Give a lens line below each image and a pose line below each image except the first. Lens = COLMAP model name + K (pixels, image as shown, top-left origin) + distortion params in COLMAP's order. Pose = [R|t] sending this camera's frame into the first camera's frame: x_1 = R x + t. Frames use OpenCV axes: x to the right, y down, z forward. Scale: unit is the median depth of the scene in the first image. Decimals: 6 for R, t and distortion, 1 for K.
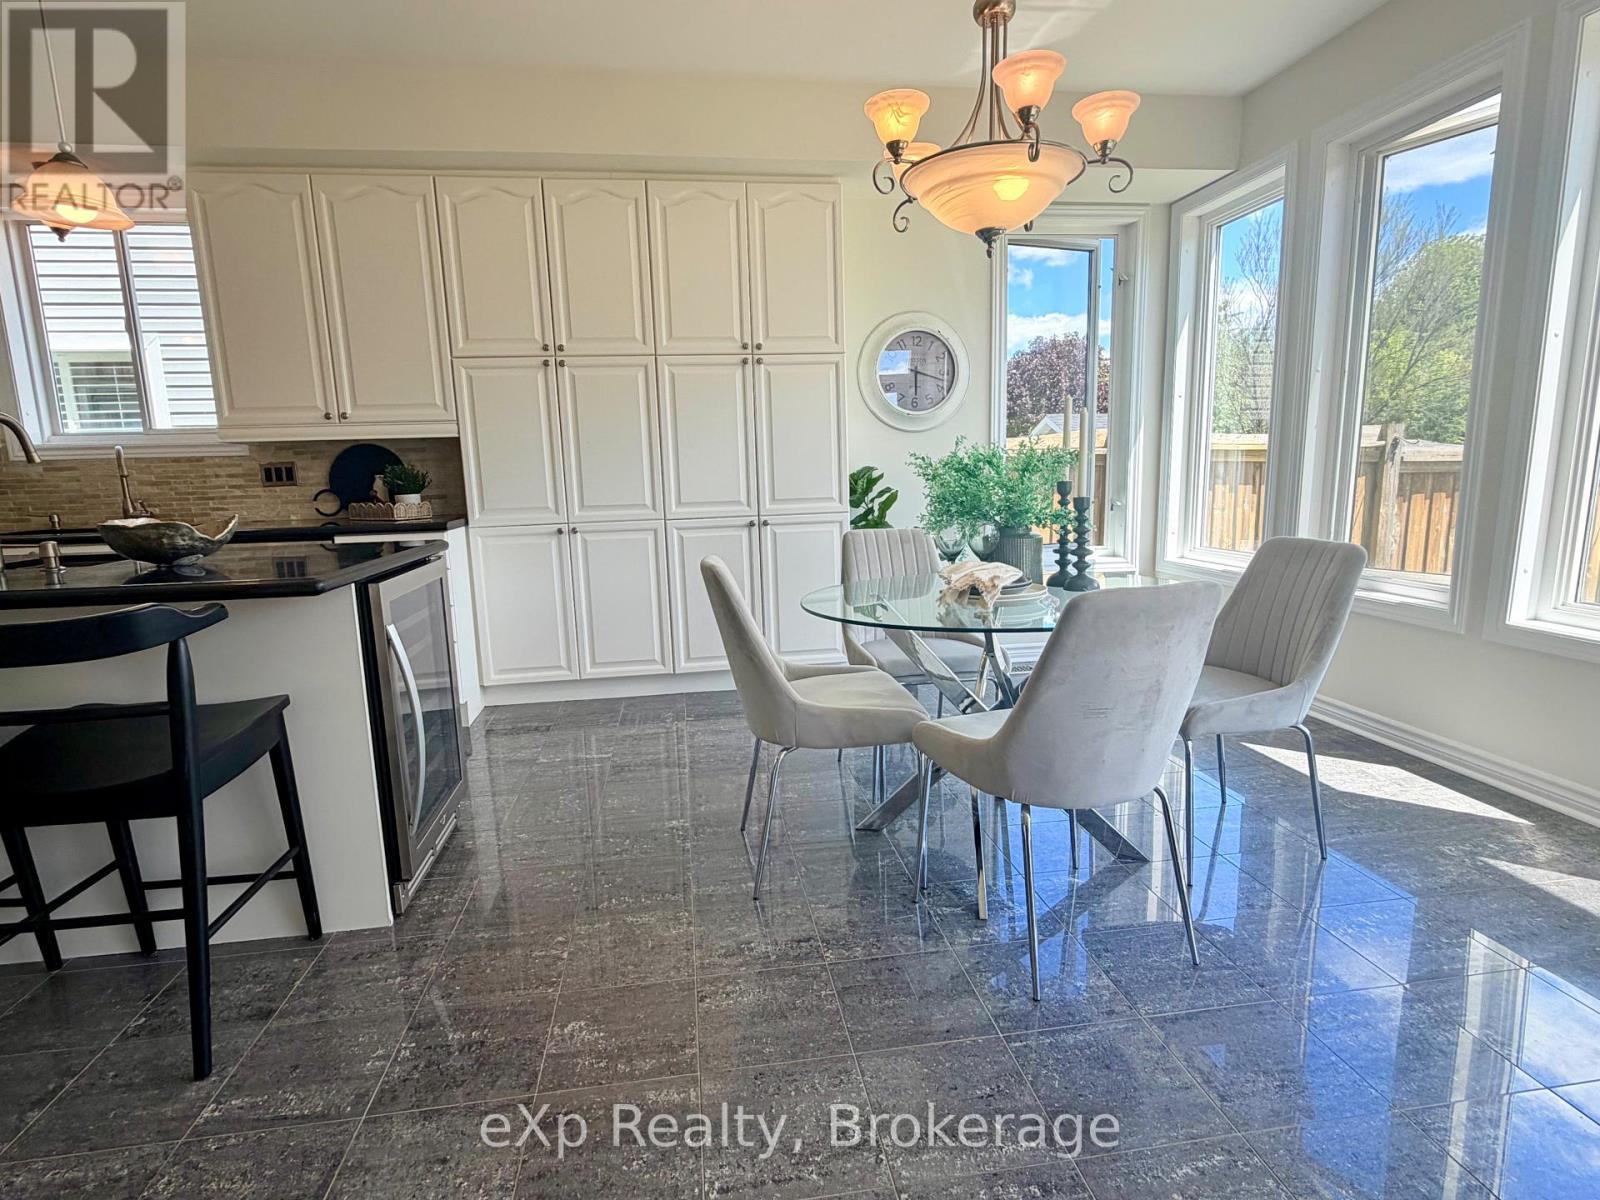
lens RADIAL K [[817.4, 0, 789.5], [0, 817.4, 599.6], [0, 0, 1]] dist [-0.004671, 0.003535]
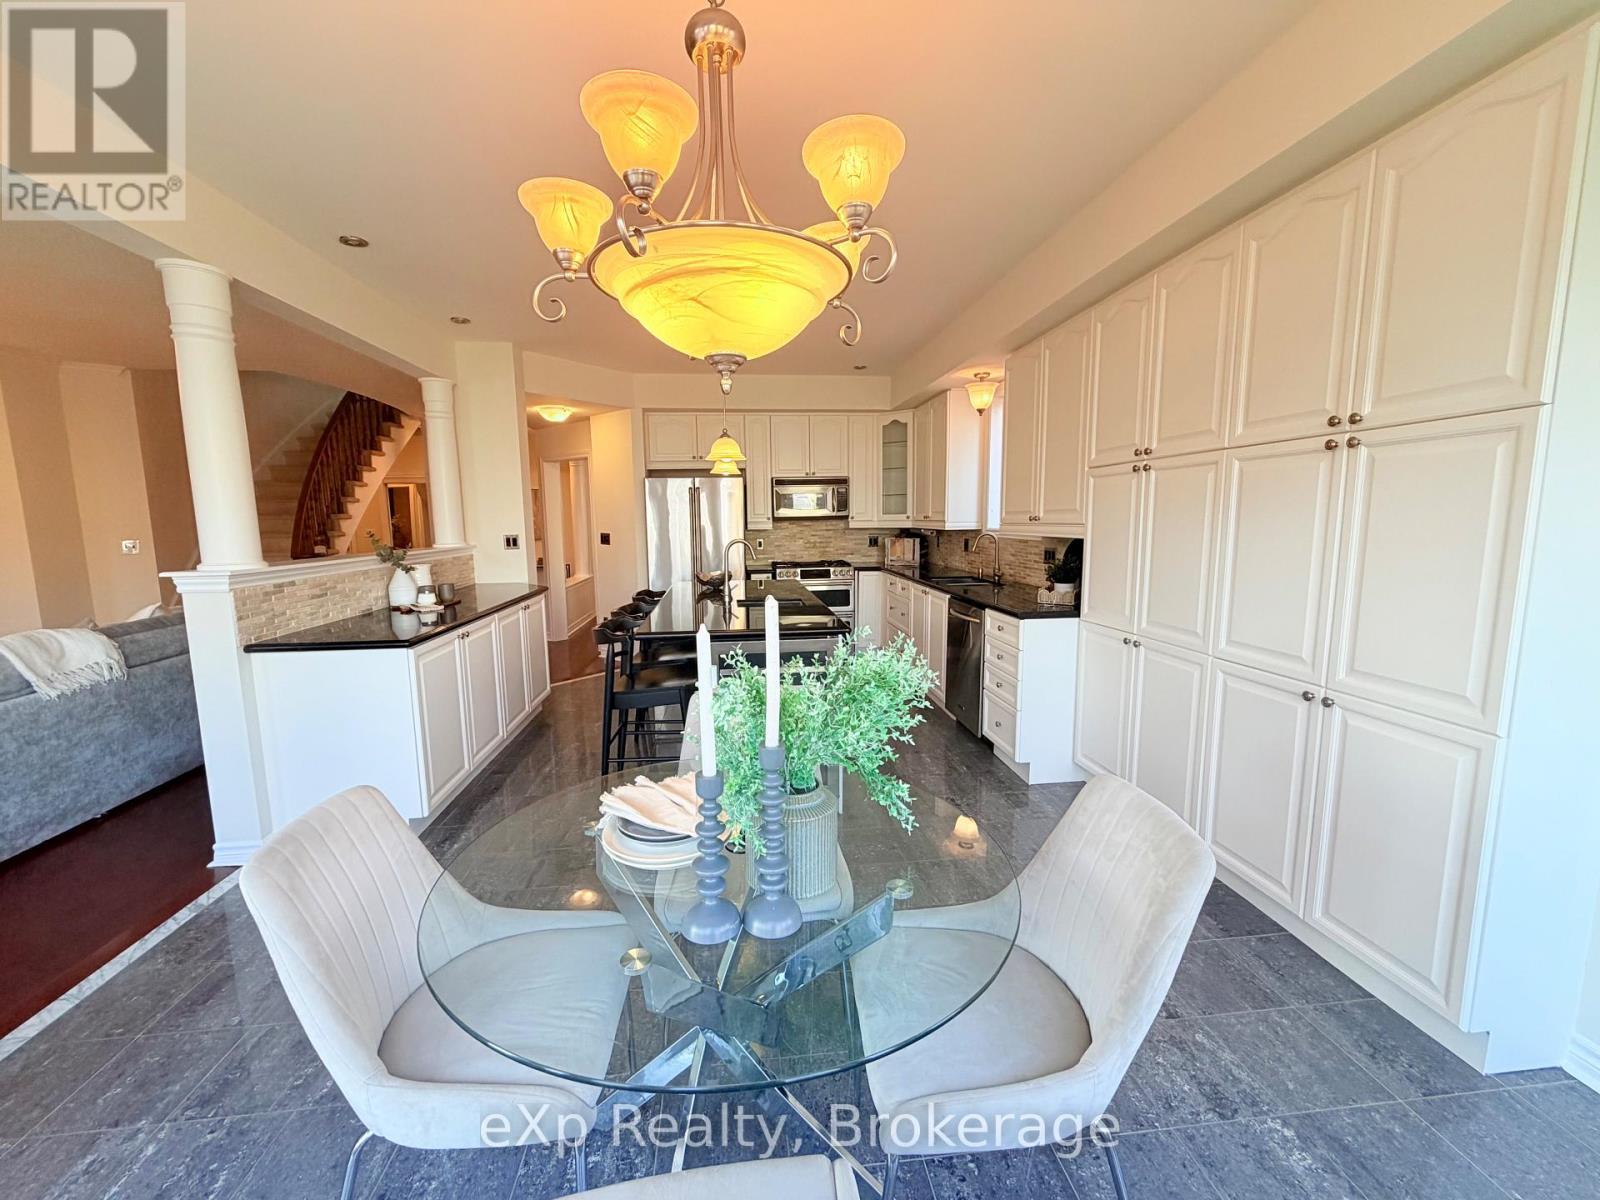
lens RADIAL K [[638.7, 0, 800.2], [0, 638.7, 600.2], [0, 0, 1]] dist [0.002350, -0.000334]
pose [[-0.029141, 0.156461, -0.987254, 0.497545], [-0.152923, 0.975349, 0.159088, -0.205322], [0.987808, 0.155610, -0.004496, 0.664139]]
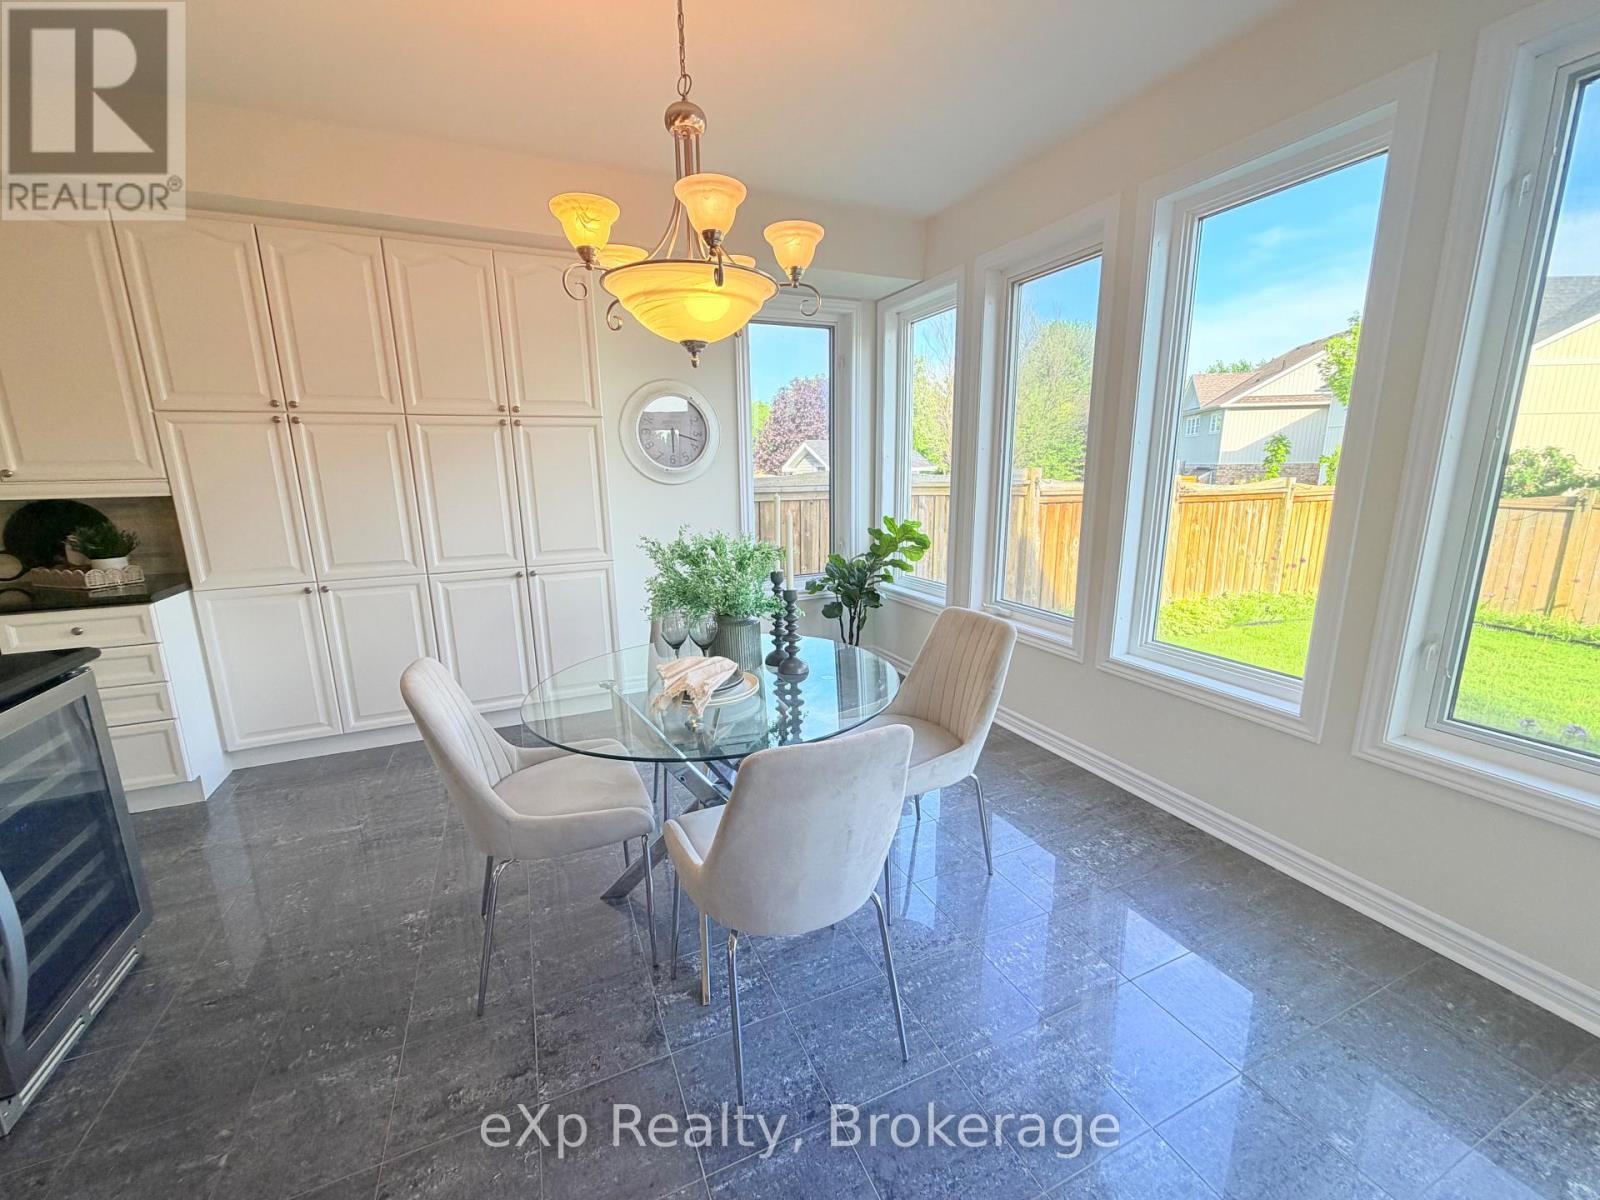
lens RADIAL K [[638.7, 0, 791.8], [0, 638.7, 598.2], [0, 0, 1]] dist [0.002350, -0.000334]
pose [[0.963401, -0.040331, 0.265014, 0.083162], [0.030581, 0.998699, 0.040815, -0.094453], [-0.266315, -0.031216, 0.963380, 0.107176]]
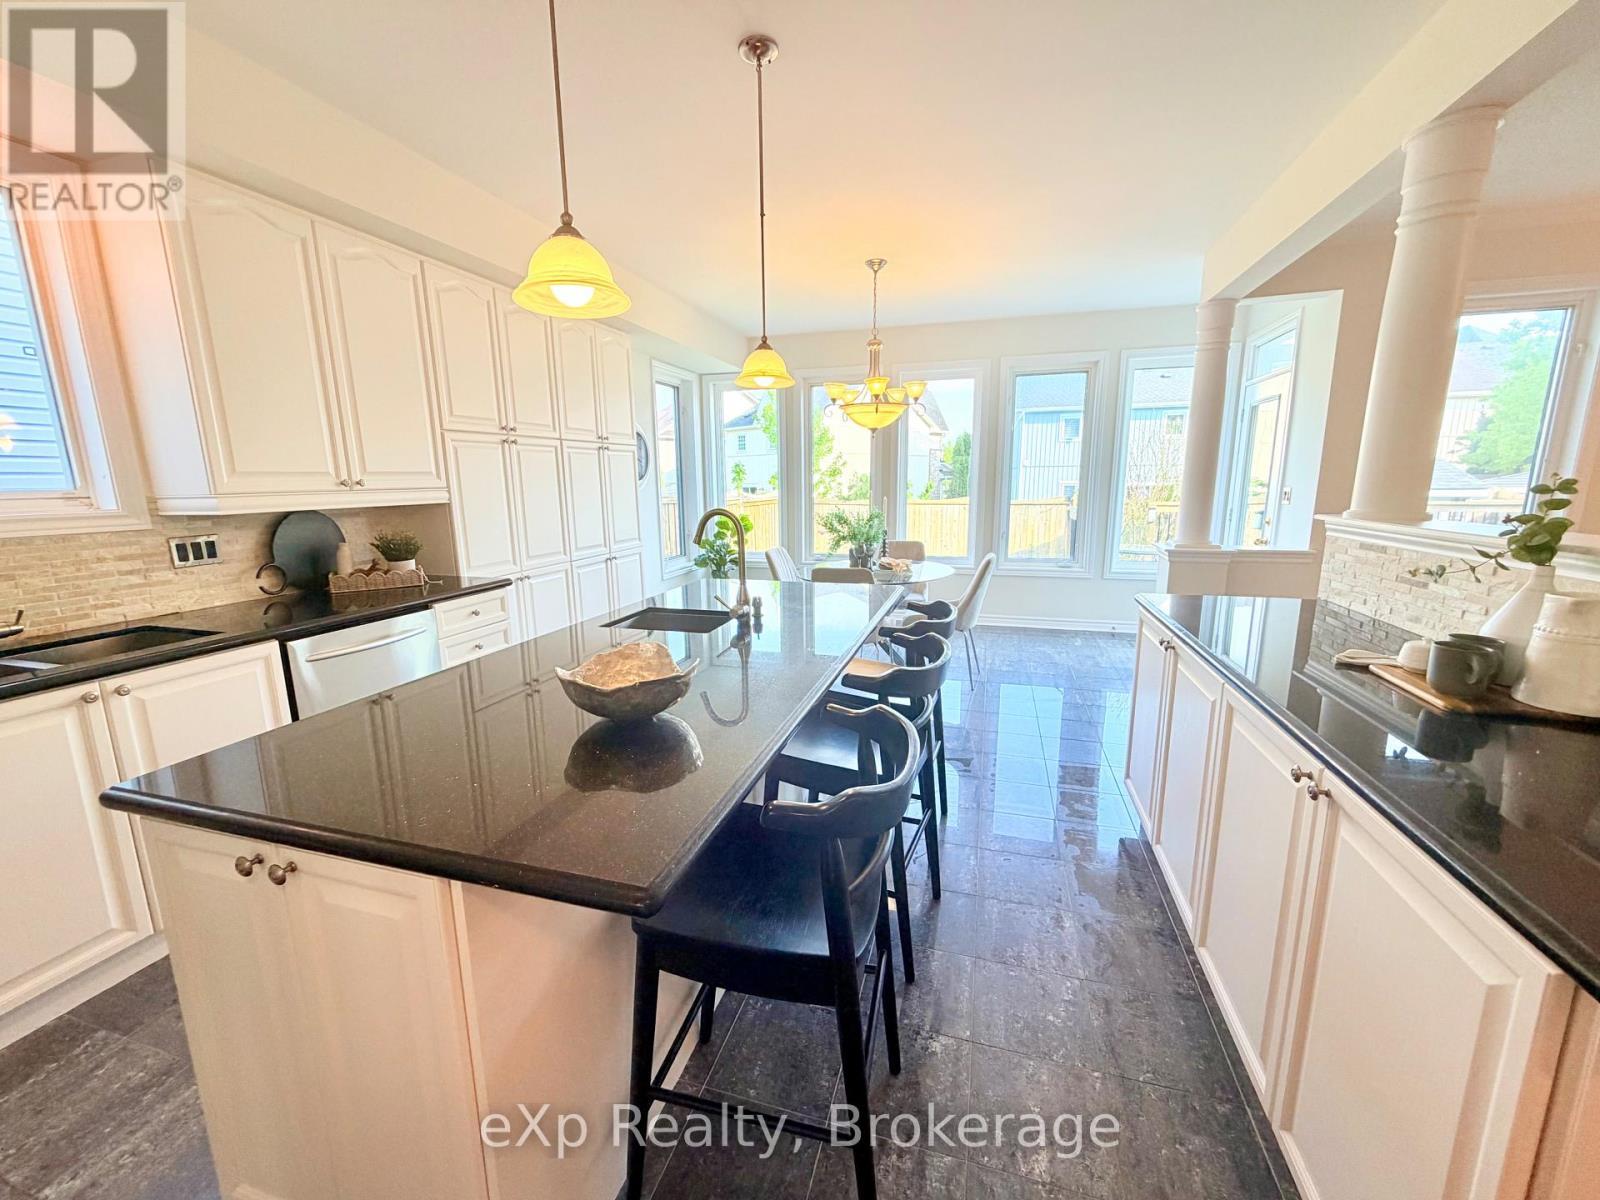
lens RADIAL K [[638.7, 0, 801.8], [0, 638.7, 610.9], [0, 0, 1]] dist [0.002350, -0.000334]
pose [[0.413419, -0.164334, 0.895589, -1.042717], [0.146876, 0.982734, 0.112524, -0.087778], [-0.898617, 0.085021, 0.430417, 0.230708]]
